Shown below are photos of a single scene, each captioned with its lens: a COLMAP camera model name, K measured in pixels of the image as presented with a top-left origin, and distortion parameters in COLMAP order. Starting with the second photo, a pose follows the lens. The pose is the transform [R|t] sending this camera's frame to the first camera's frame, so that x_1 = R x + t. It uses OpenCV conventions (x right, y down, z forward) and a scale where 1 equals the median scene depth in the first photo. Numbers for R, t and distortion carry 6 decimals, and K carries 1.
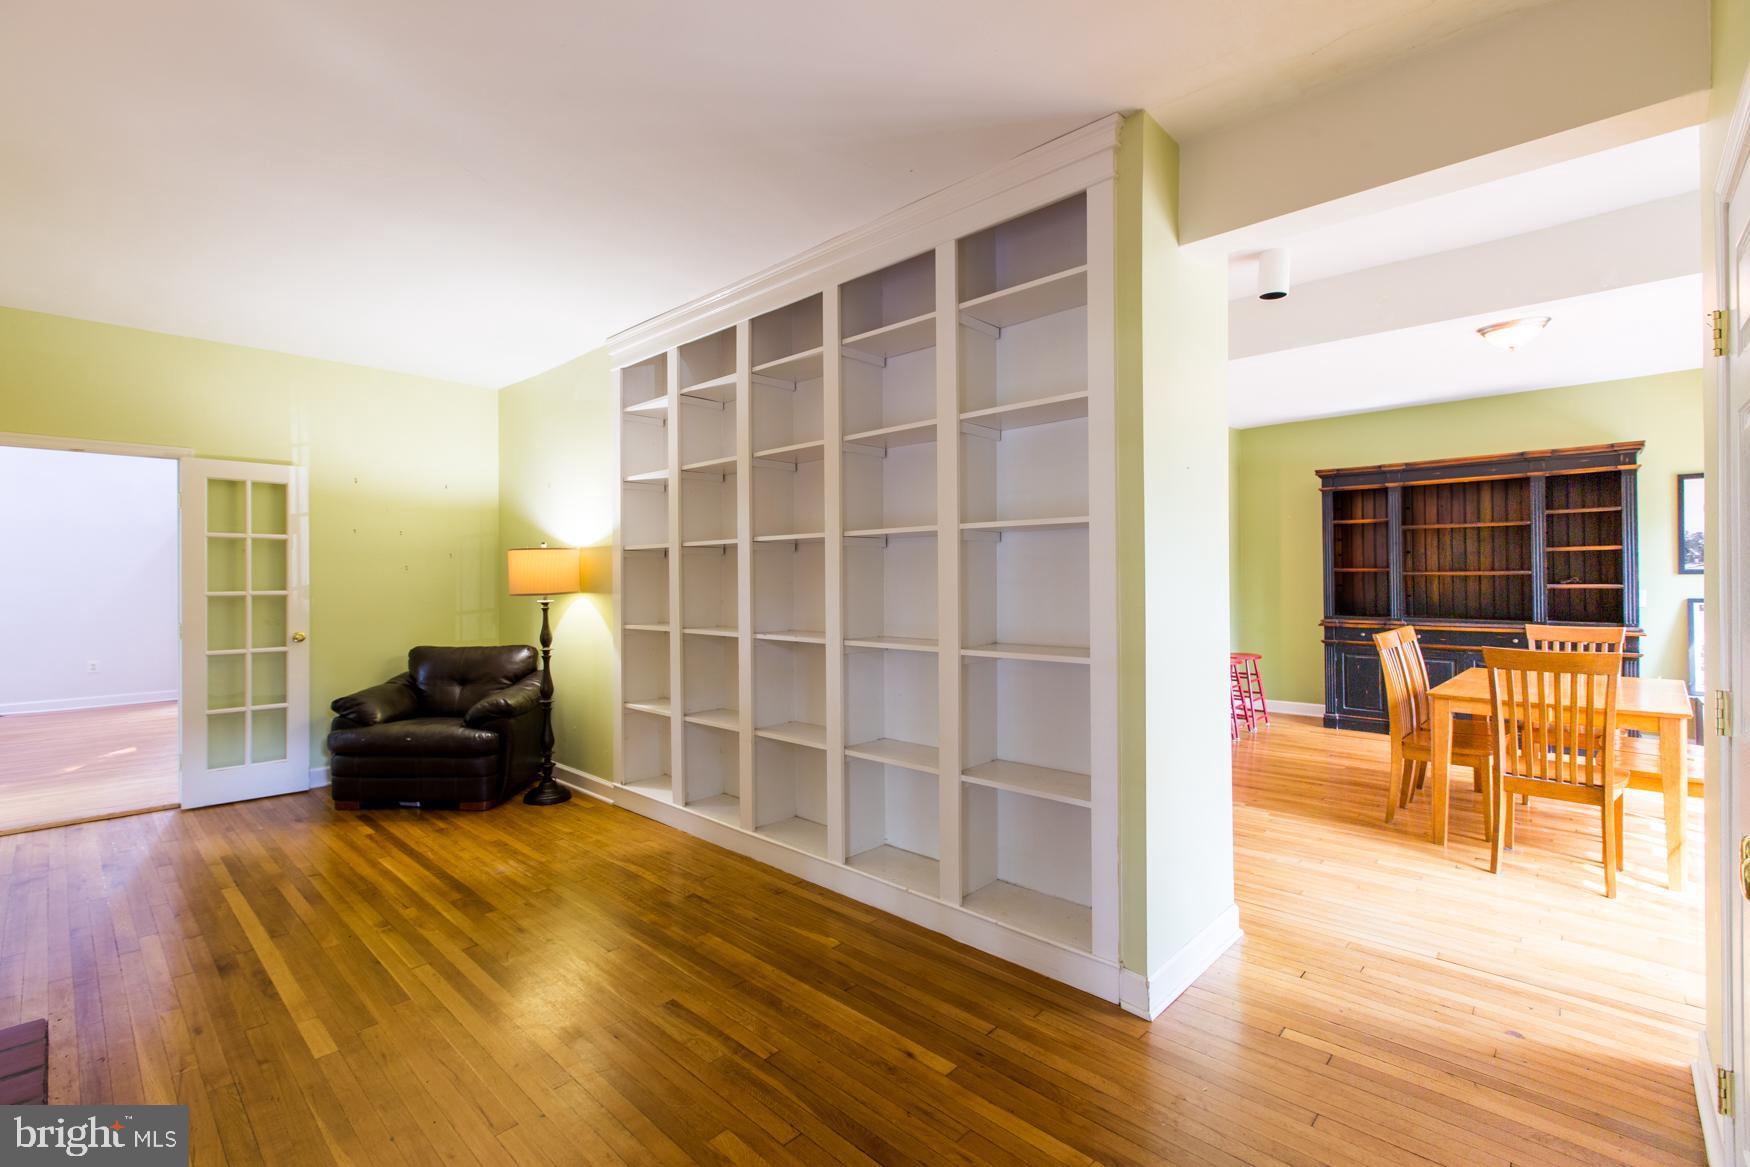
lens RADIAL K [[780.7, 0, 868.7], [0, 780.7, 575.5], [0, 0, 1]] dist [-0.000490, -0.000244]
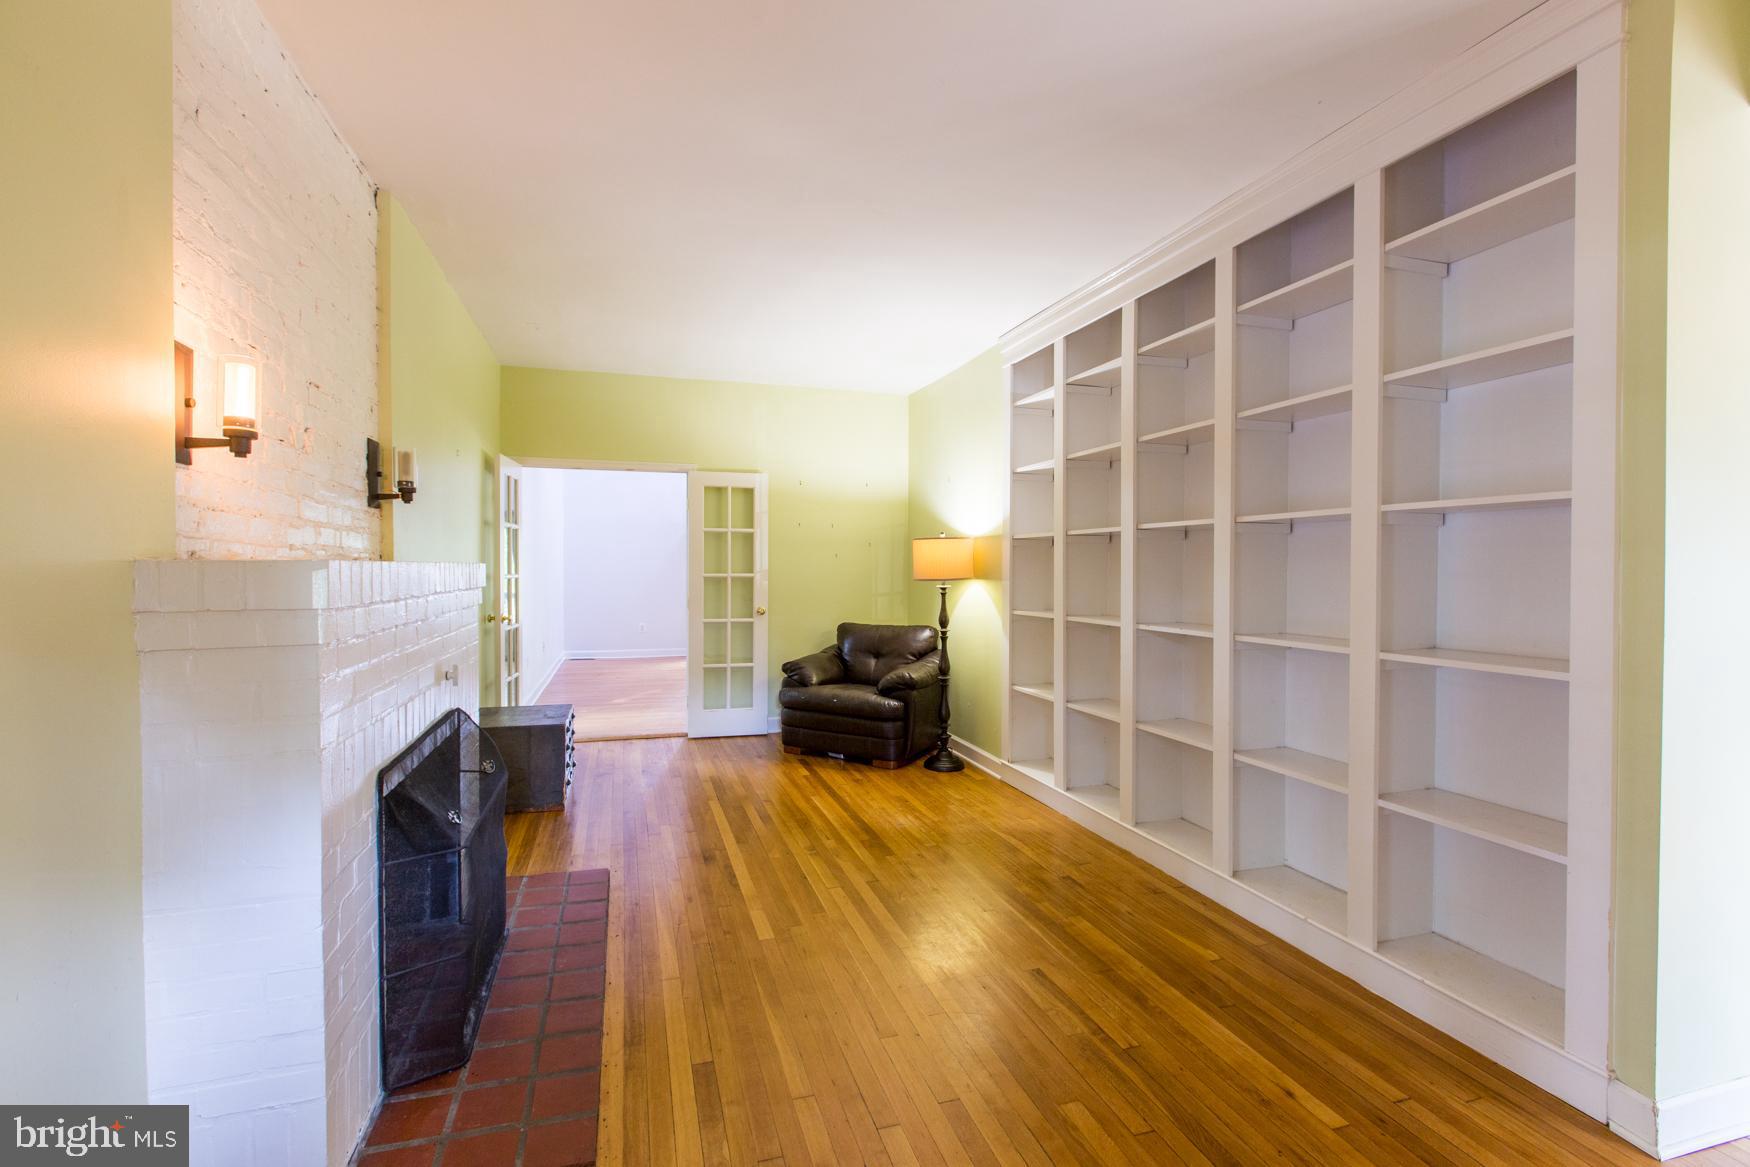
lens RADIAL K [[790.6, 0, 869.3], [0, 790.6, 576.9], [0, 0, 1]] dist [0.013318, -0.006255]
pose [[0.873910, 0.015240, -0.485849, 0.044607], [-0.007062, 0.999801, 0.018659, -0.000144], [0.486037, -0.012875, 0.873844, -0.025179]]
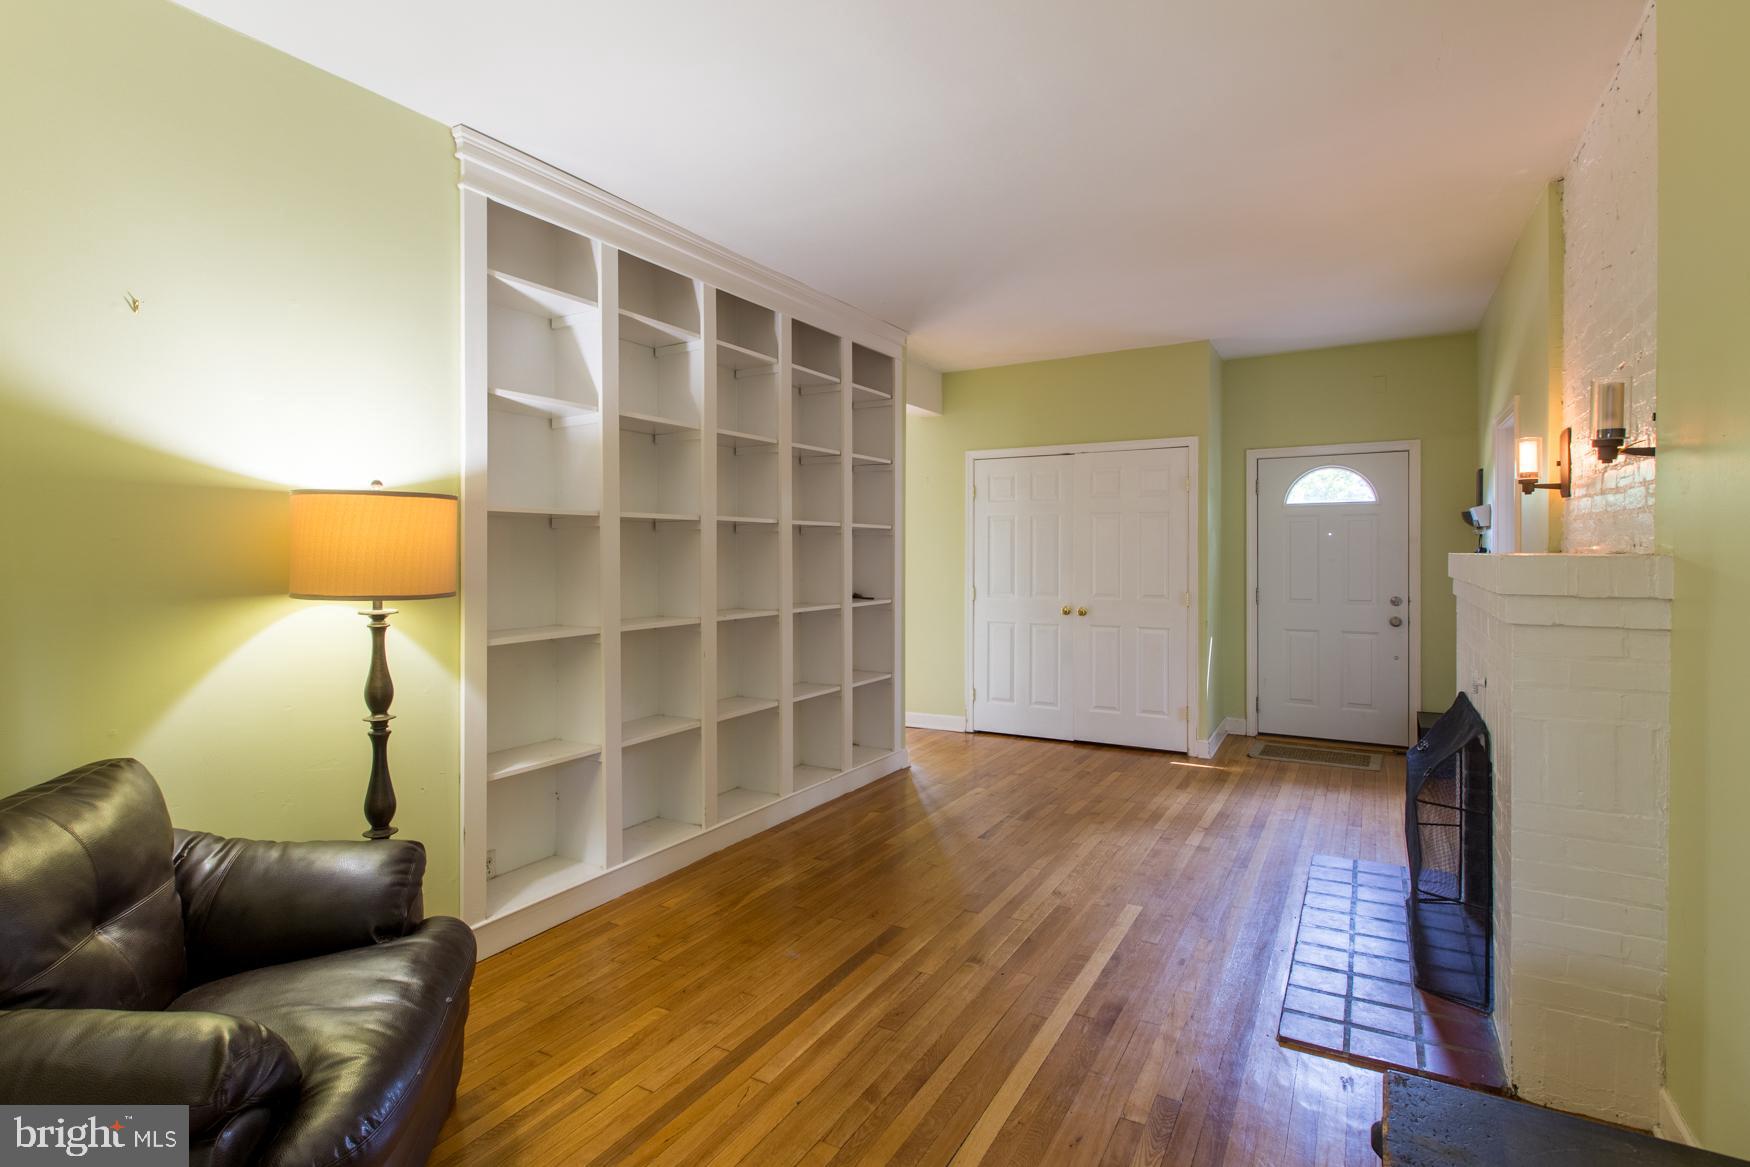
lens RADIAL K [[809.4, 0, 872.9], [0, 809.4, 552.7], [0, 0, 1]] dist [-0.000855, -0.000234]
pose [[-0.210077, 0.009779, 0.977636, -1.277650], [0.006279, 0.999943, -0.008653, 0.007084], [-0.977665, 0.004321, -0.210127, 1.123240]]
